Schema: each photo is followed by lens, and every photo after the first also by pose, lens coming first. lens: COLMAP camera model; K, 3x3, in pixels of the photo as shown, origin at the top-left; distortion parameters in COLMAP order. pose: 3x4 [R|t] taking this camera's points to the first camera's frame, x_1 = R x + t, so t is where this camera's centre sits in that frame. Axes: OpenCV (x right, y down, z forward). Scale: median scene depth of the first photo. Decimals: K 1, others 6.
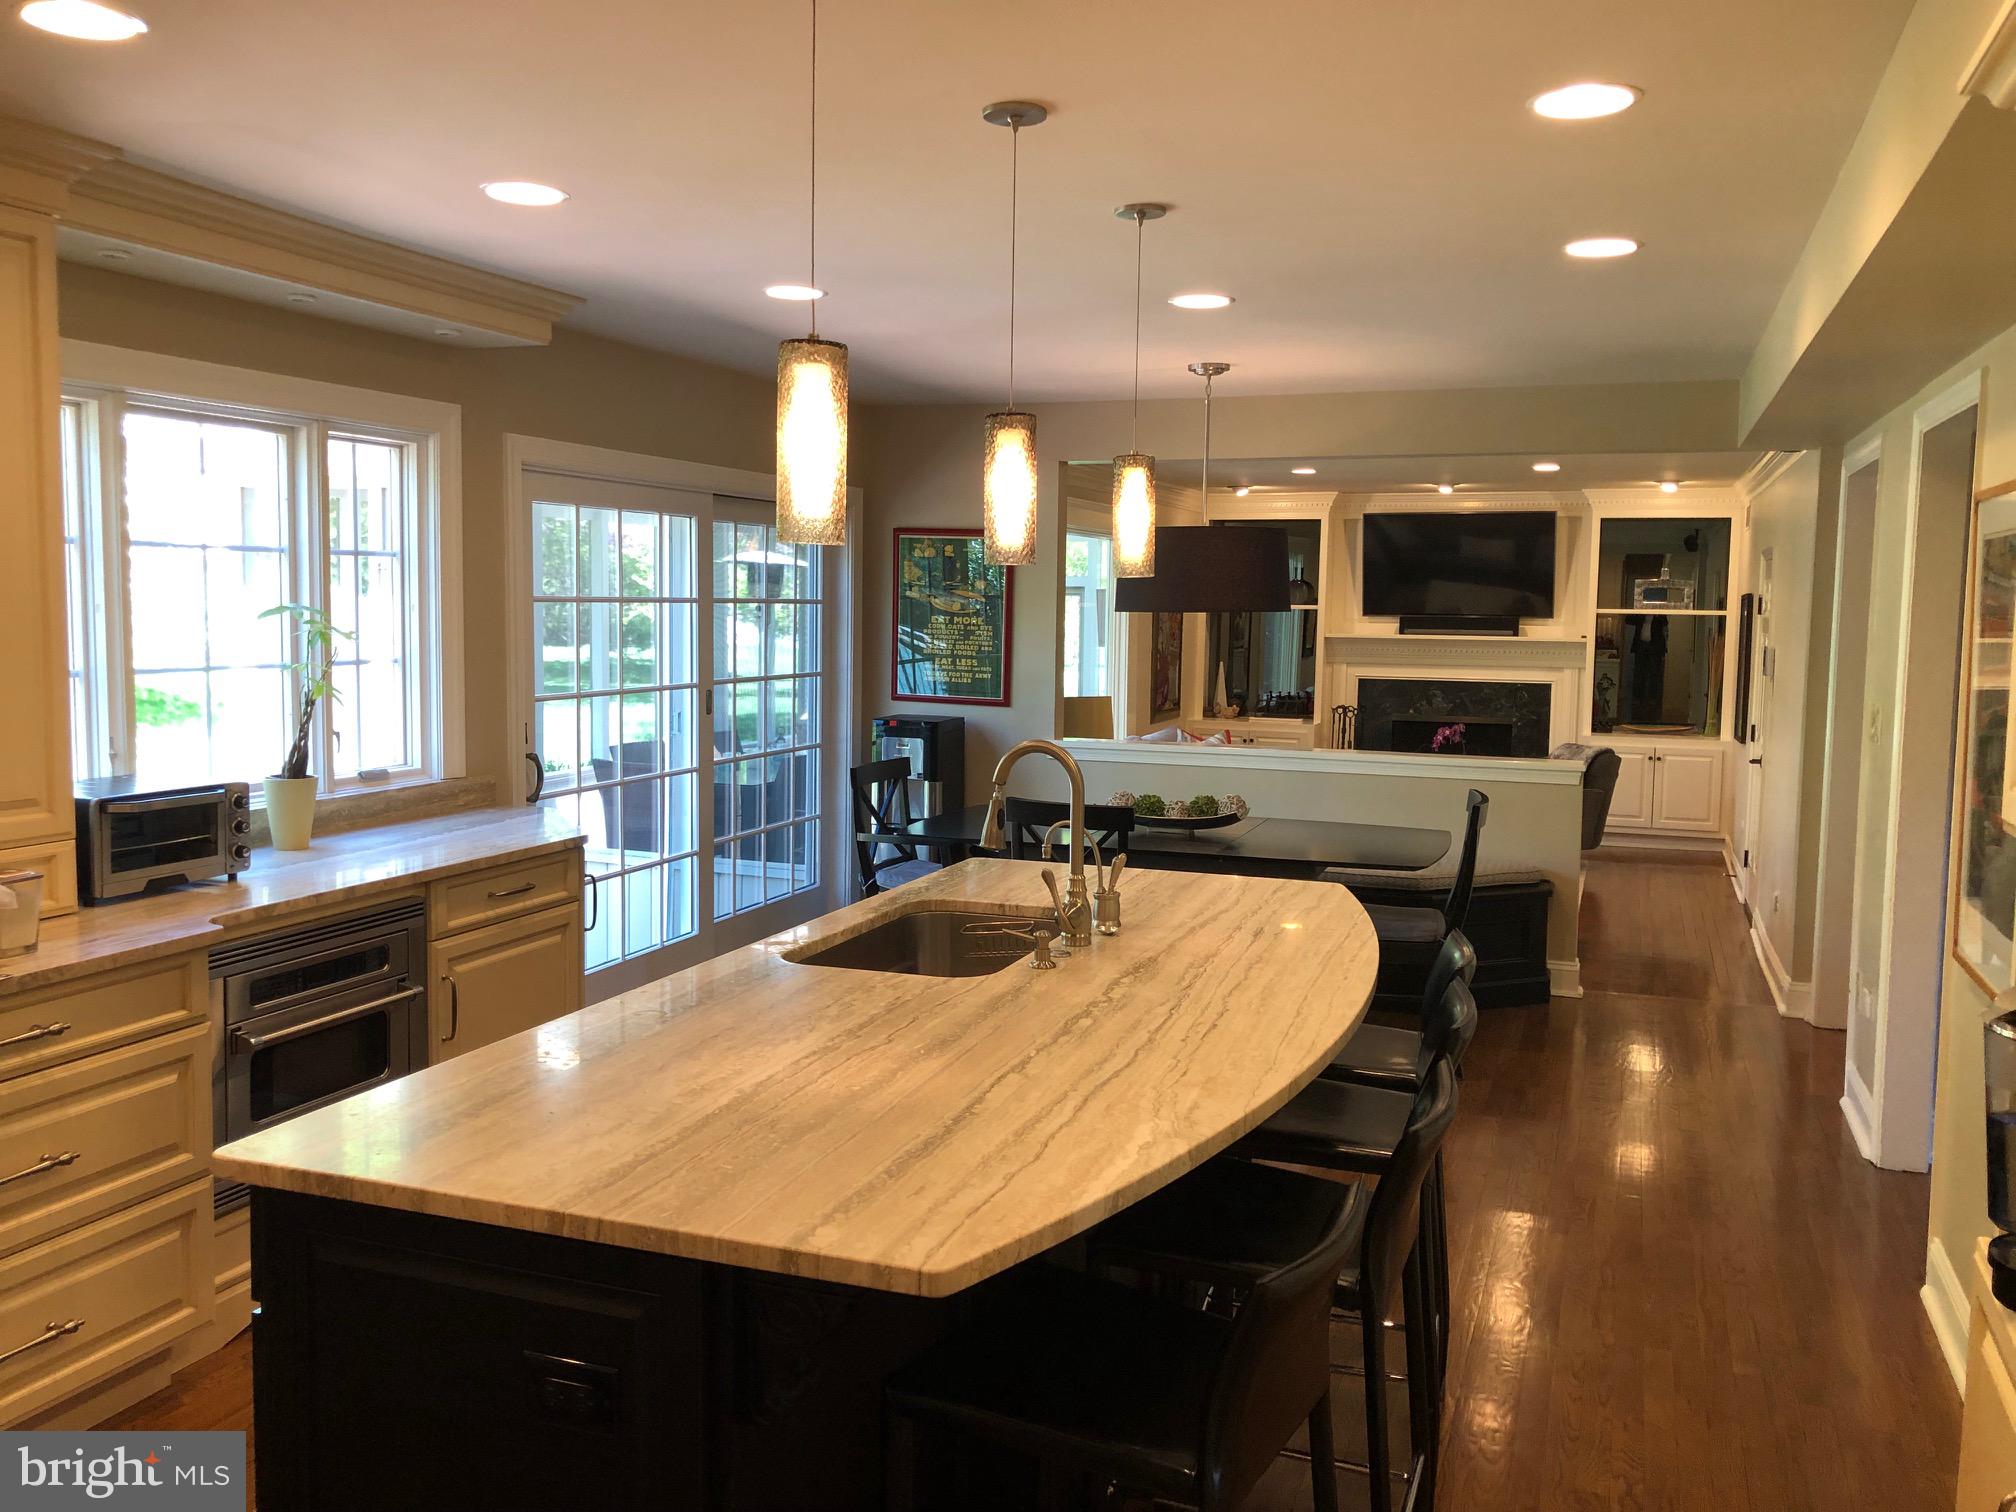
lens RADIAL K [[1683.4, 0, 1018.5], [0, 1683.4, 743.0], [0, 0, 1]] dist [0.050929, -0.001305]
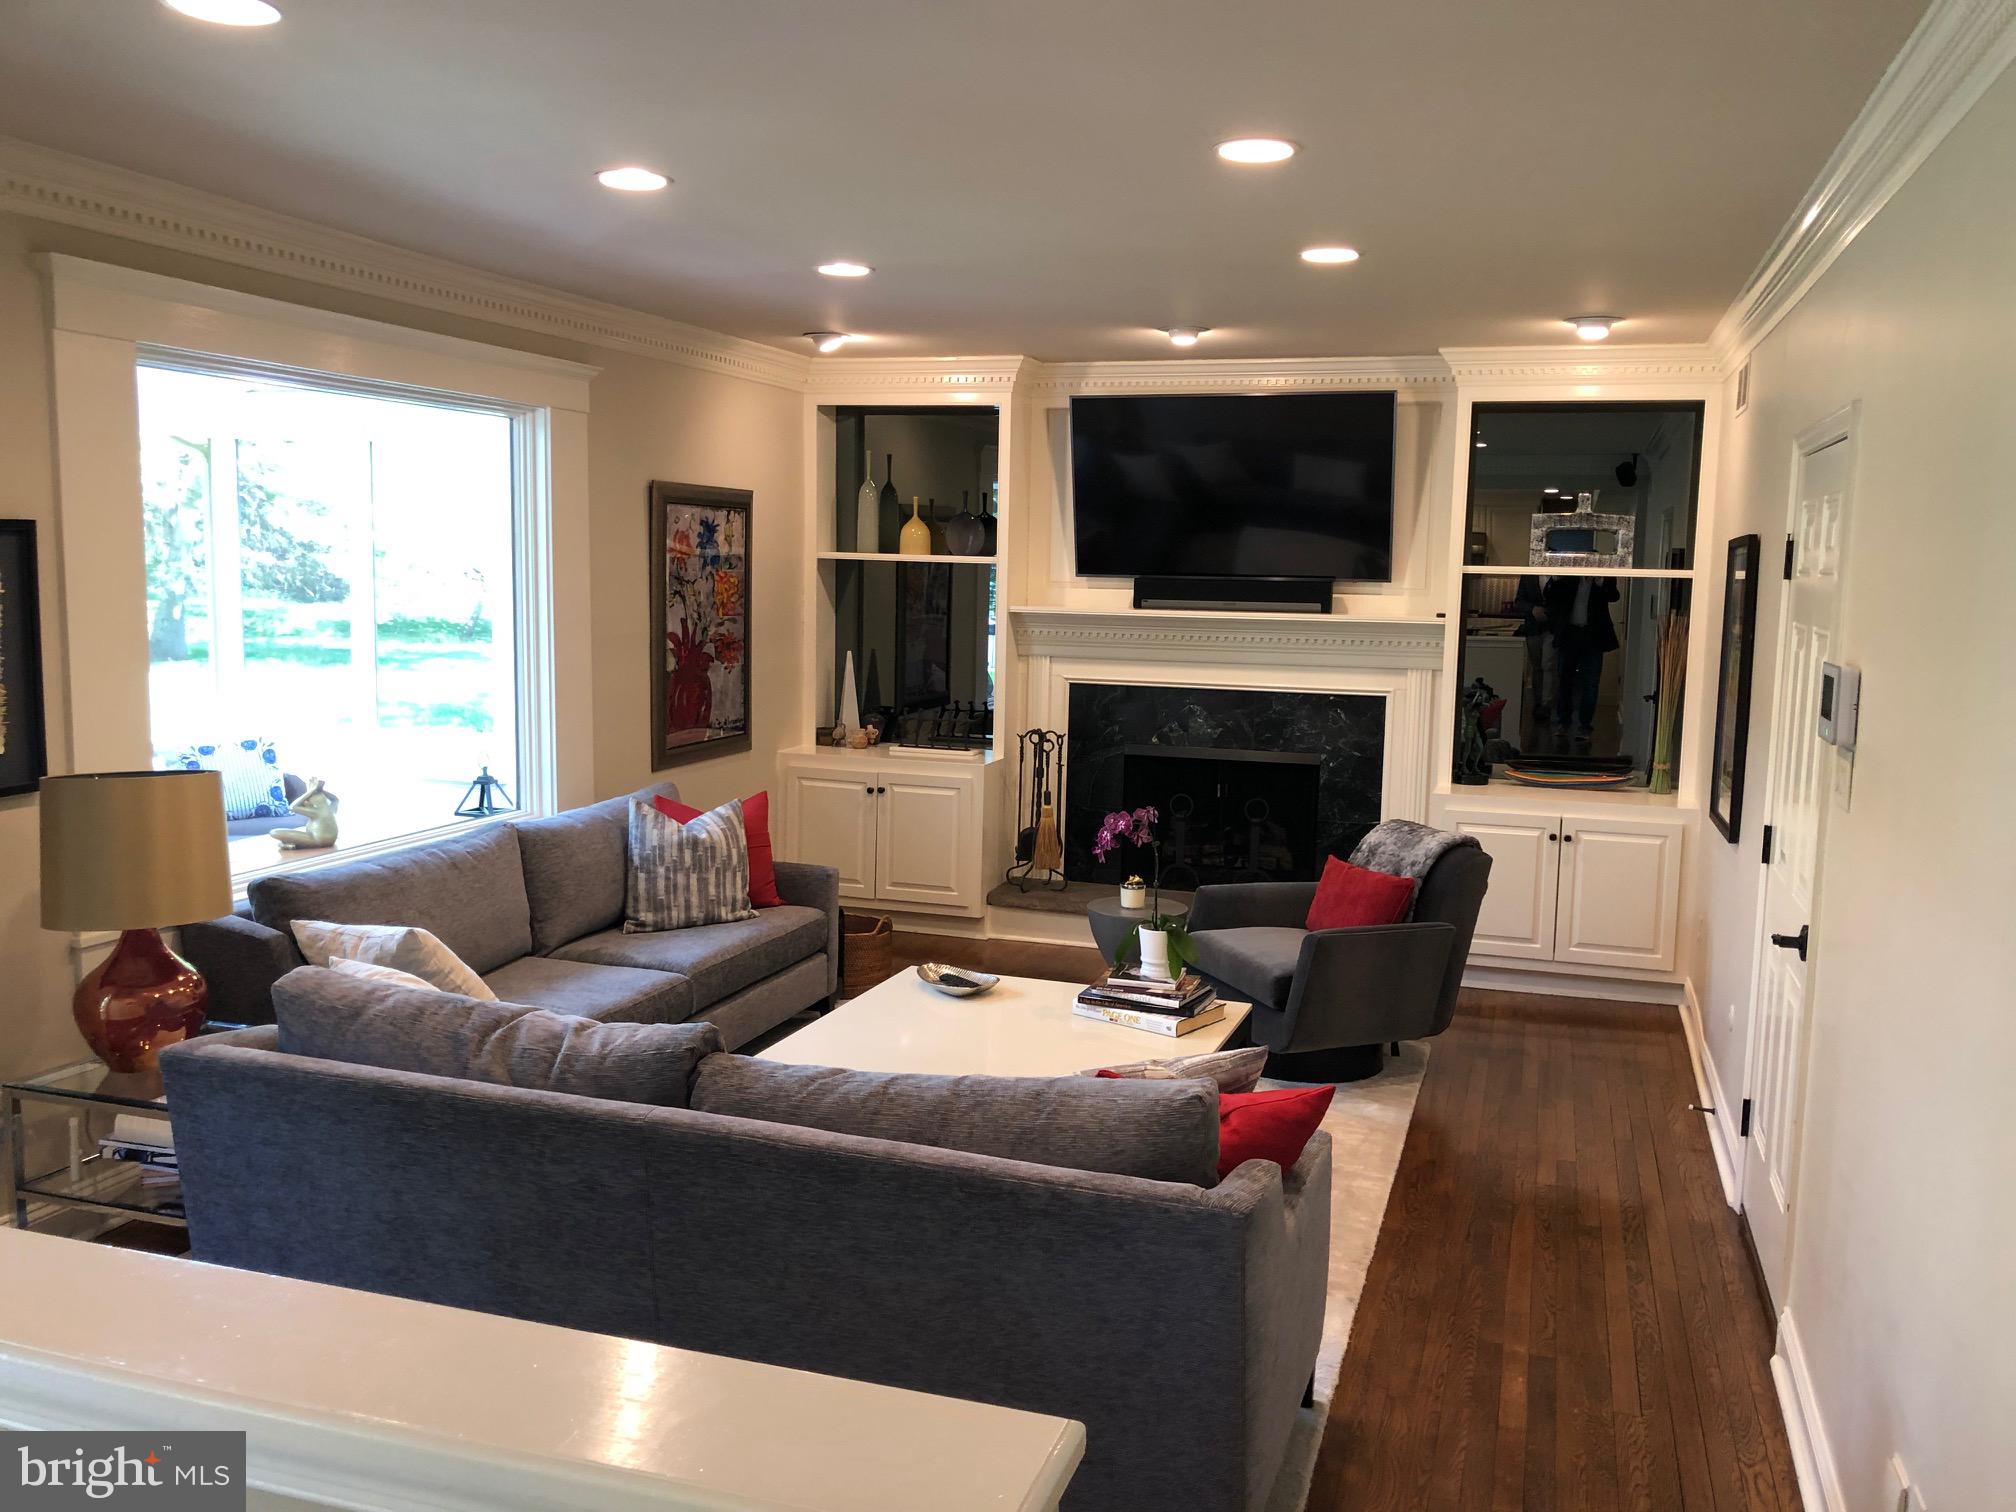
lens RADIAL K [[1683.4, 0, 1008.4], [0, 1683.4, 763.3], [0, 0, 1]] dist [0.050929, -0.001305]
pose [[0.999462, 0.001331, 0.032775, 0.167921], [-0.002539, 0.999319, 0.036823, -0.033158], [-0.032704, -0.036887, 0.998784, 0.431531]]
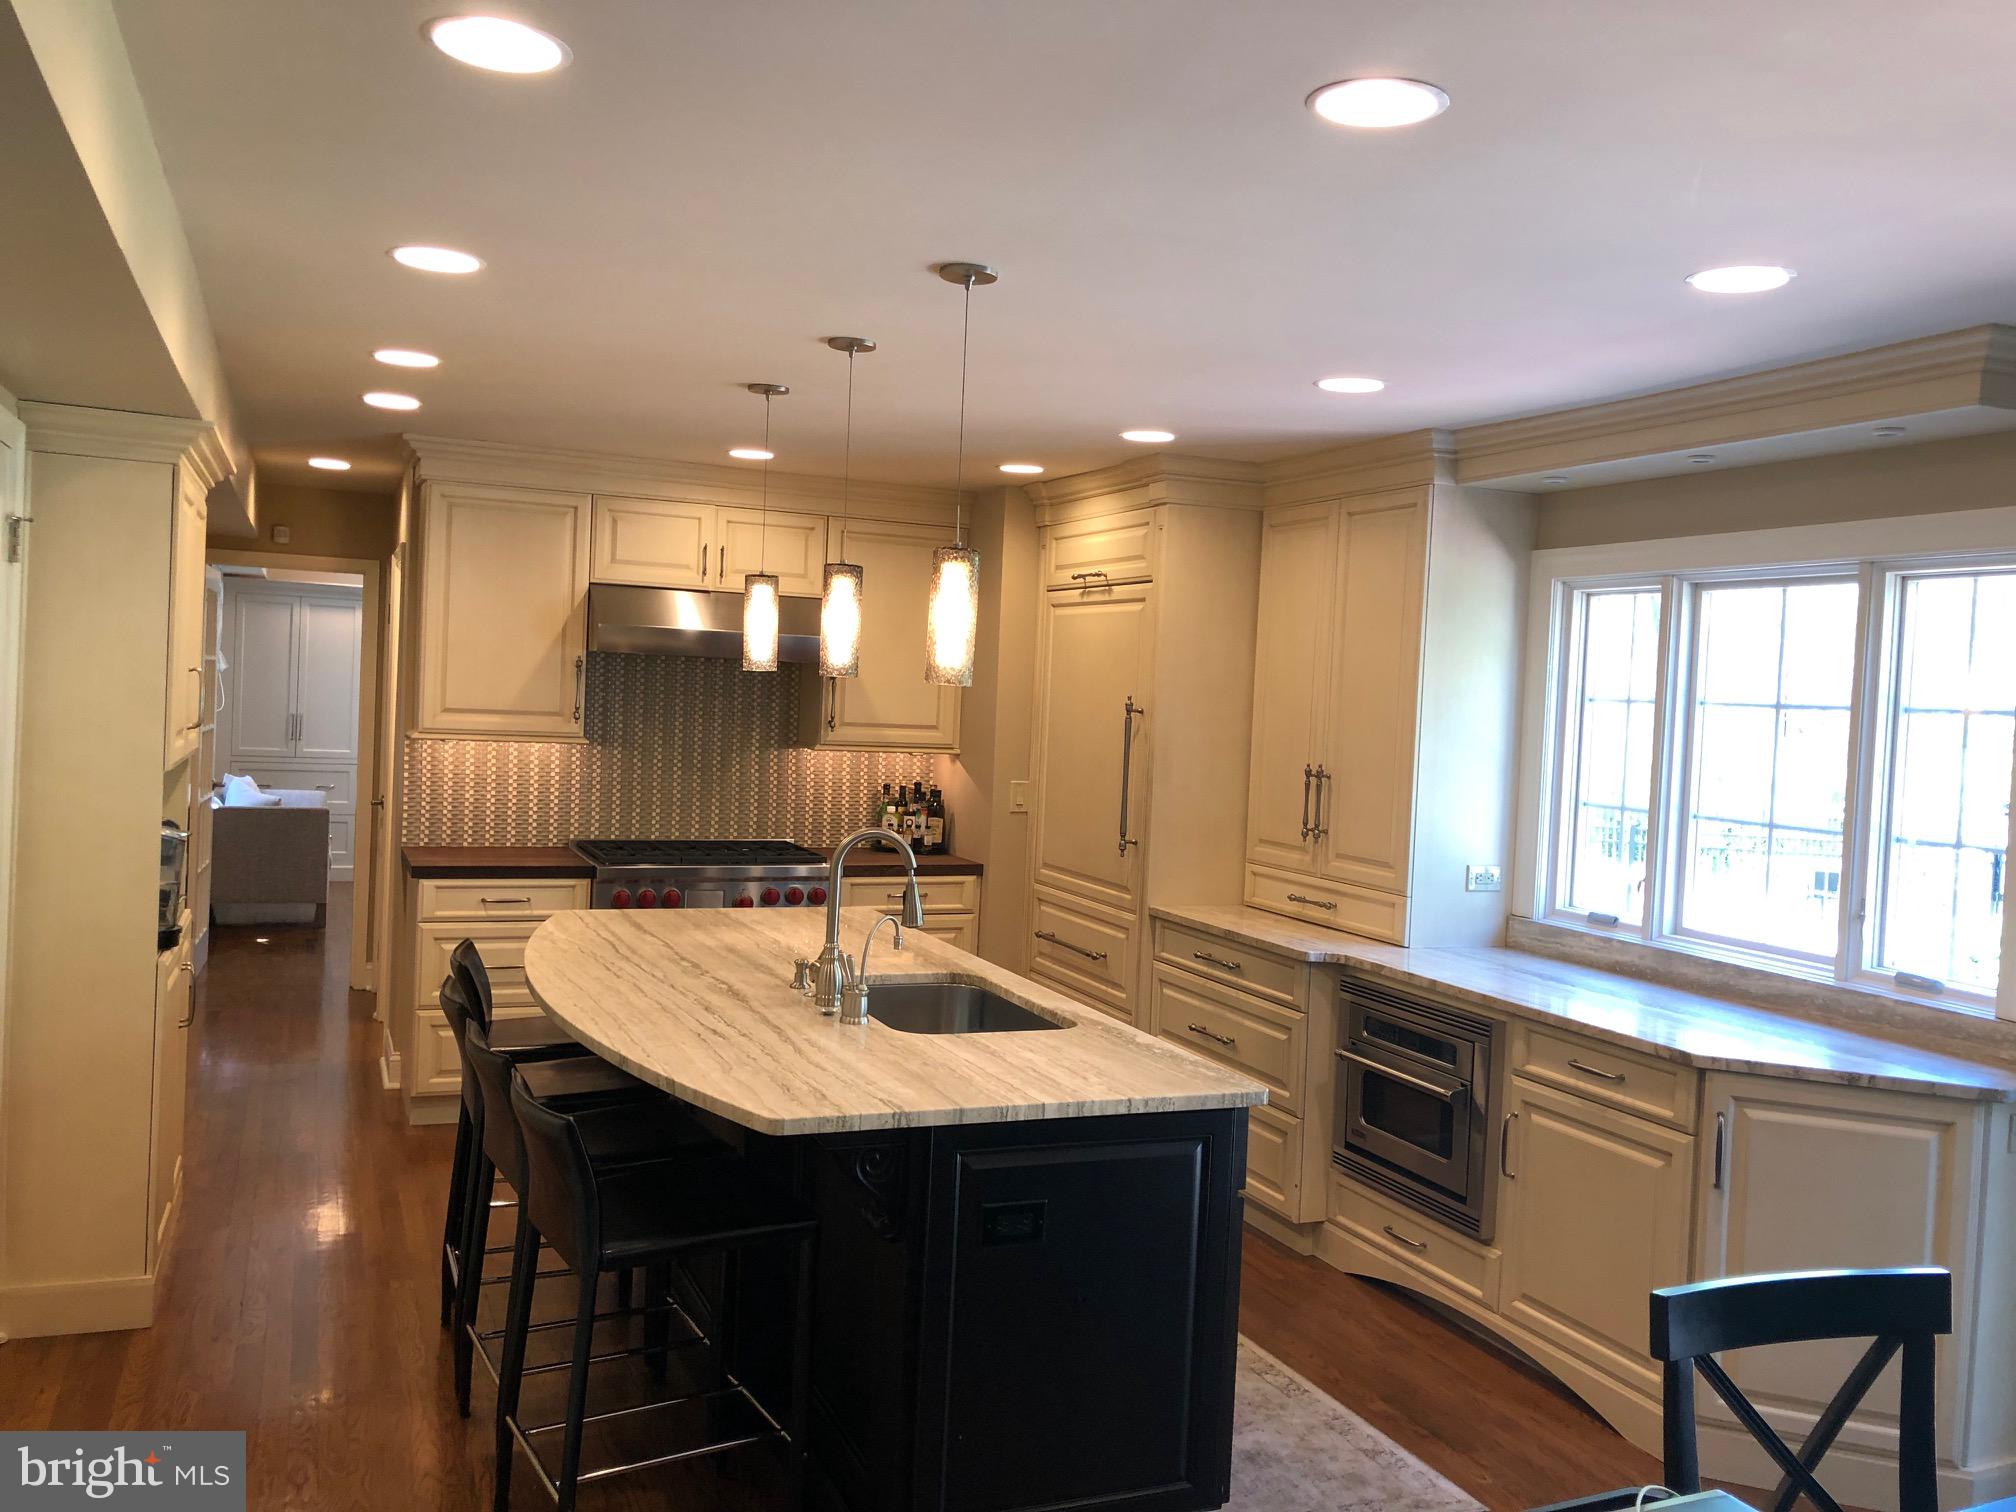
lens RADIAL K [[1683.4, 0, 1022.1], [0, 1683.4, 756.1], [0, 0, 1]] dist [0.050929, -0.001305]
pose [[-0.738610, -0.027860, -0.673557, 0.684336], [-0.116210, 0.989450, 0.086507, -0.153195], [0.664041, 0.142169, -0.734056, 1.834741]]
